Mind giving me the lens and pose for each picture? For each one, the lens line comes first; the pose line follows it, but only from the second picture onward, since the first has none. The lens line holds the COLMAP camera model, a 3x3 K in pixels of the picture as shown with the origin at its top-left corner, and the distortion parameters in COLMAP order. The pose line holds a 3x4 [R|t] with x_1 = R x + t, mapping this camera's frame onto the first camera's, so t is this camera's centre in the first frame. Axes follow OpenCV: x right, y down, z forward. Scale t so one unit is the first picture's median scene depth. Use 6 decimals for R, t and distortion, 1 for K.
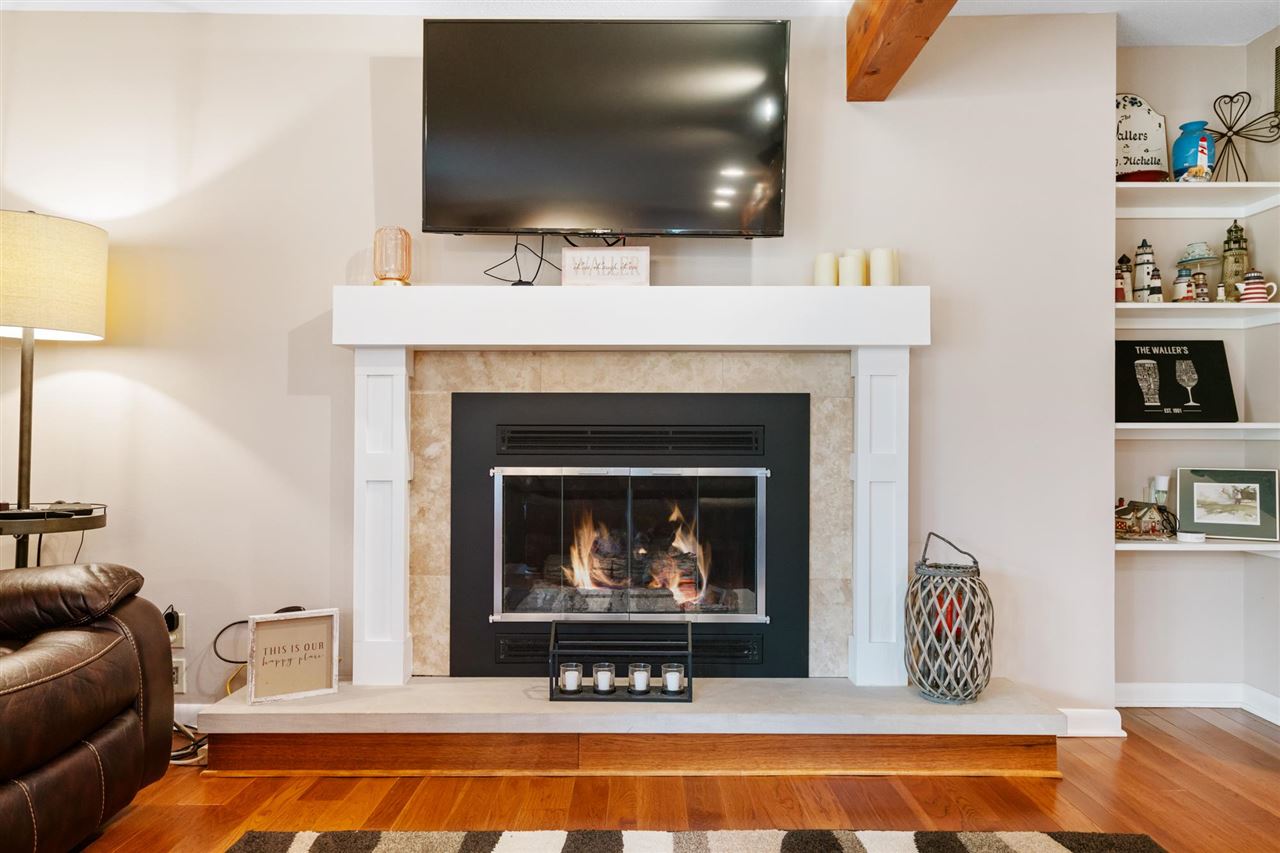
lens RADIAL K [[902.8, 0, 640.0], [0, 902.8, 426.5], [0, 0, 1]] dist [0.010557, 0.002626]
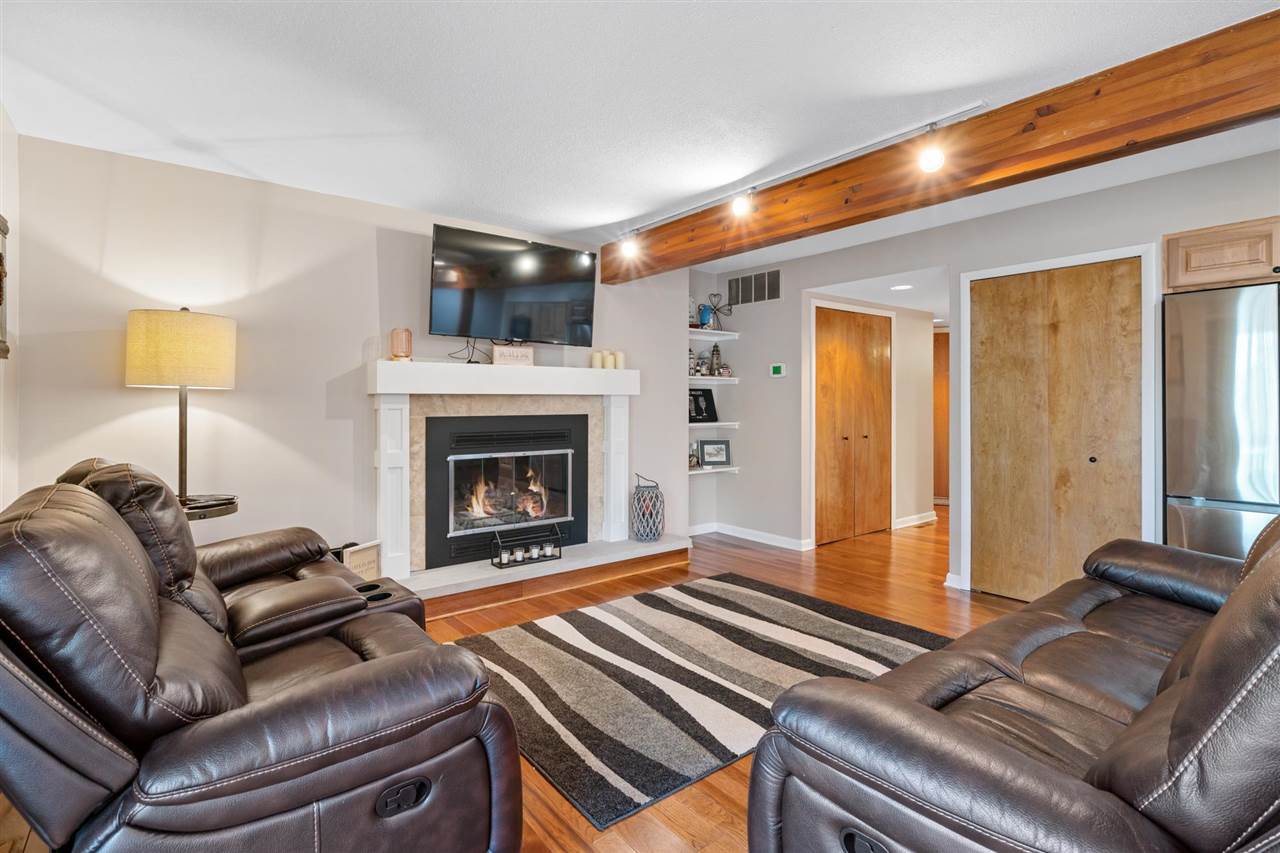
lens RADIAL K [[622.0, 0, 635.3], [0, 622.0, 405.5], [0, 0, 1]] dist [-0.001334, 0.000157]
pose [[0.787562, -0.008182, 0.616181, -0.659844], [-0.001367, 0.999886, 0.015025, -0.081173], [-0.616234, -0.012676, 0.787461, -0.269051]]
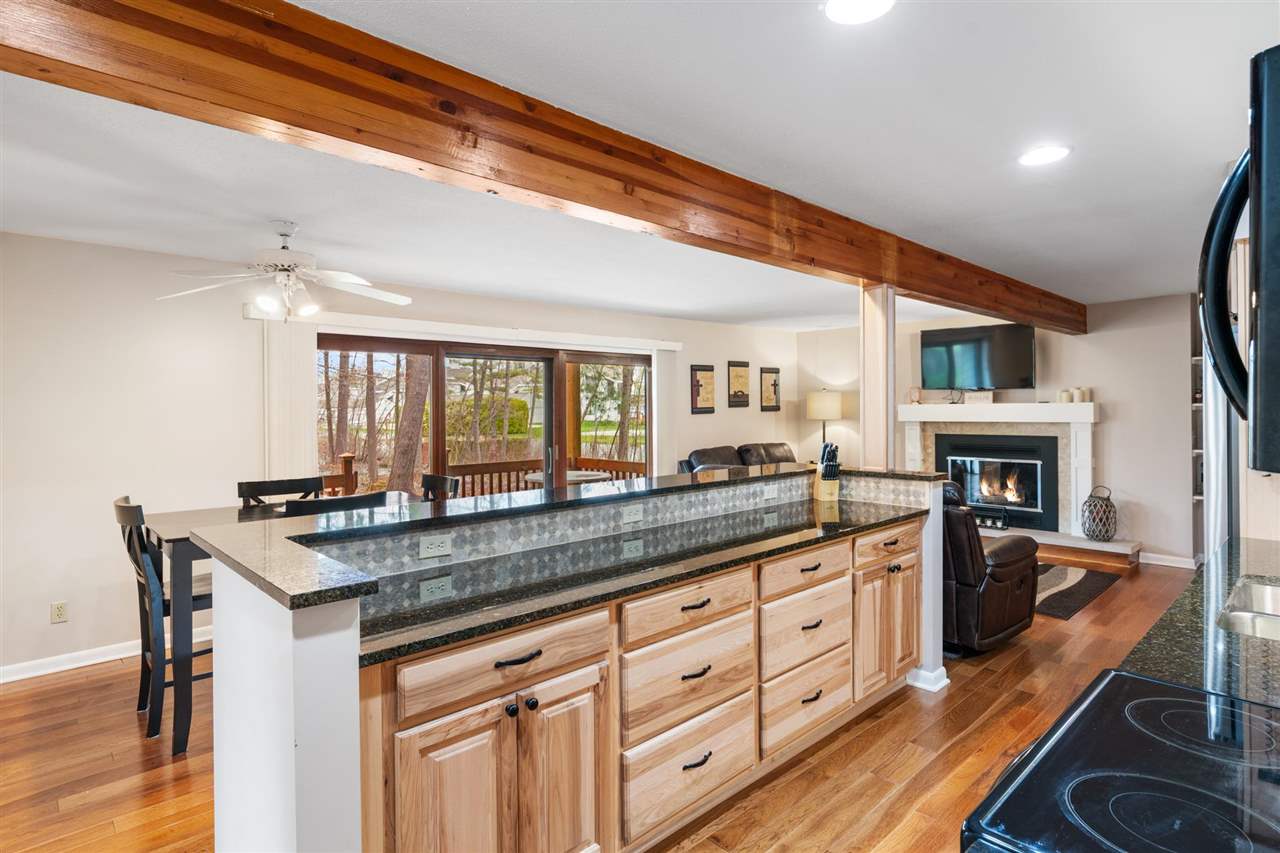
lens RADIAL K [[667.4, 0, 643.2], [0, 667.4, 410.8], [0, 0, 1]] dist [0.002378, 0.000189]
pose [[0.693429, -0.006296, -0.720497, 0.826685], [0.018681, 0.999783, 0.009242, -0.166101], [0.720283, -0.019869, 0.693396, -1.494003]]
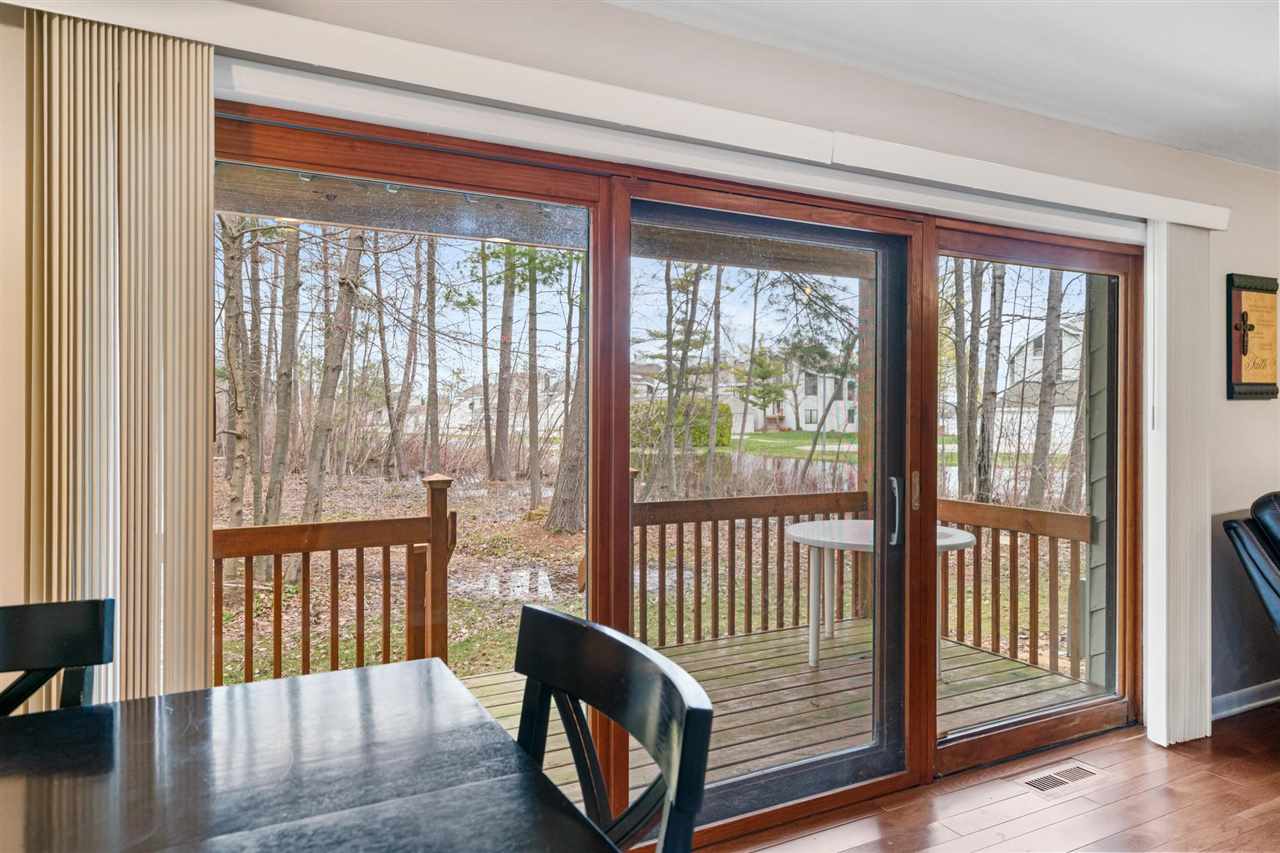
lens RADIAL K [[838.3, 0, 644.7], [0, 838.3, 416.8], [0, 0, 1]] dist [0.006254, 0.000842]
pose [[0.476661, -0.002414, -0.879084, -0.146541], [0.010184, 0.999944, 0.002777, -0.114491], [0.879028, -0.010276, 0.476659, -0.993737]]
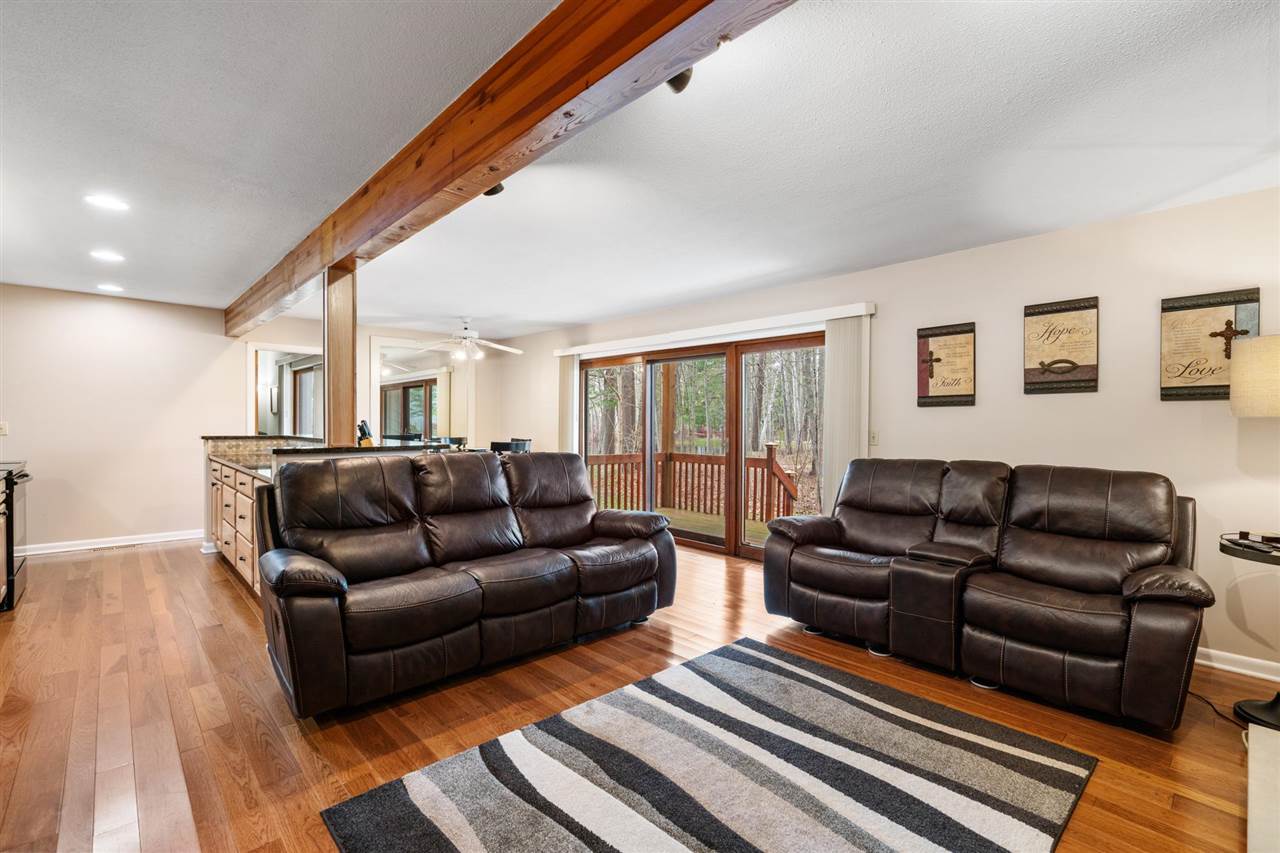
lens RADIAL K [[572.9, 0, 639.5], [0, 572.9, 429.6], [0, 0, 1]] dist [-0.000038, 0.000037]
pose [[-0.729034, -0.001084, -0.684476, 0.576163], [-0.003384, 0.999992, 0.002021, -0.075552], [0.684469, 0.003789, -0.729032, 0.867576]]
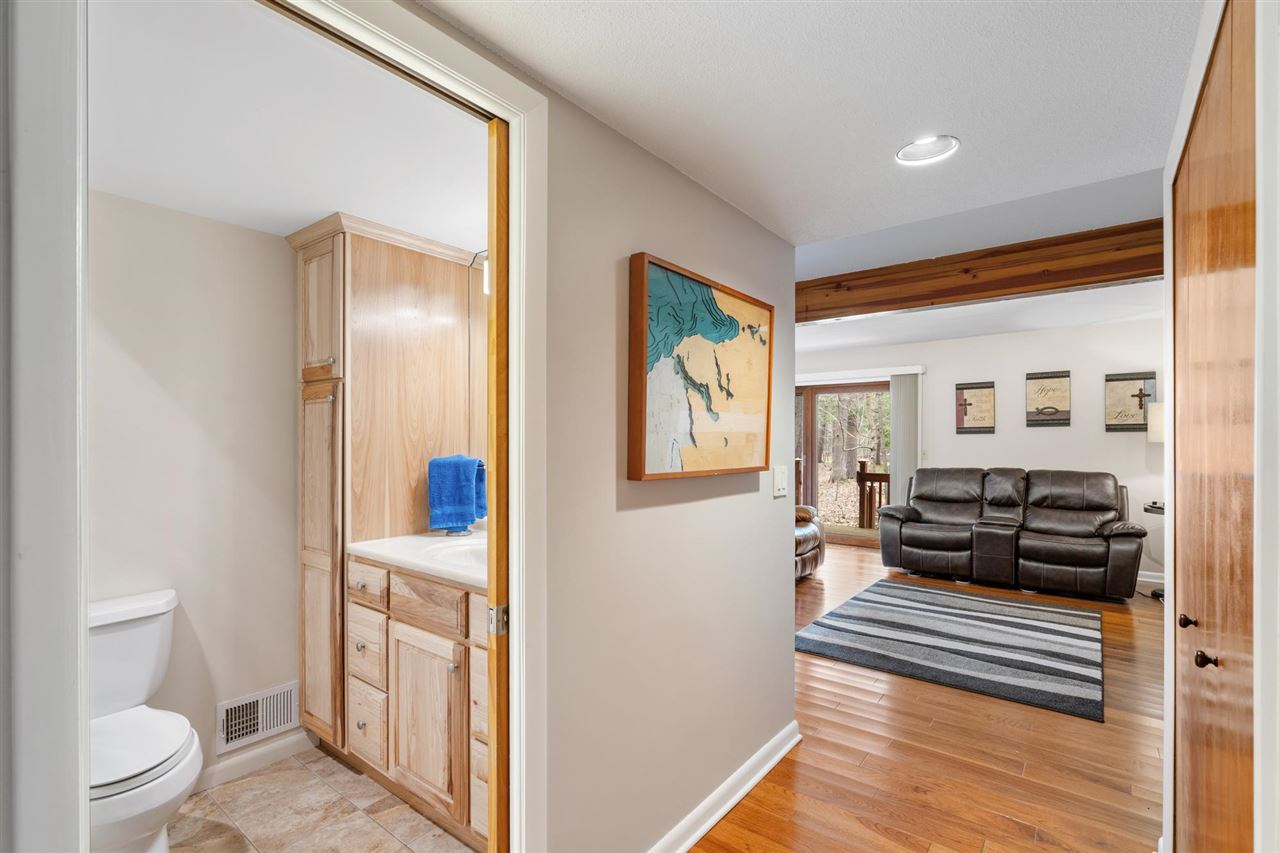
lens RADIAL K [[578.5, 0, 643.2], [0, 578.5, 445.6], [0, 0, 1]] dist [-0.002118, 0.000015]
pose [[-0.611108, -0.000405, -0.791547, 1.526713], [0.002928, 0.999992, -0.002773, -0.084485], [0.791542, -0.004012, -0.611102, 0.717195]]
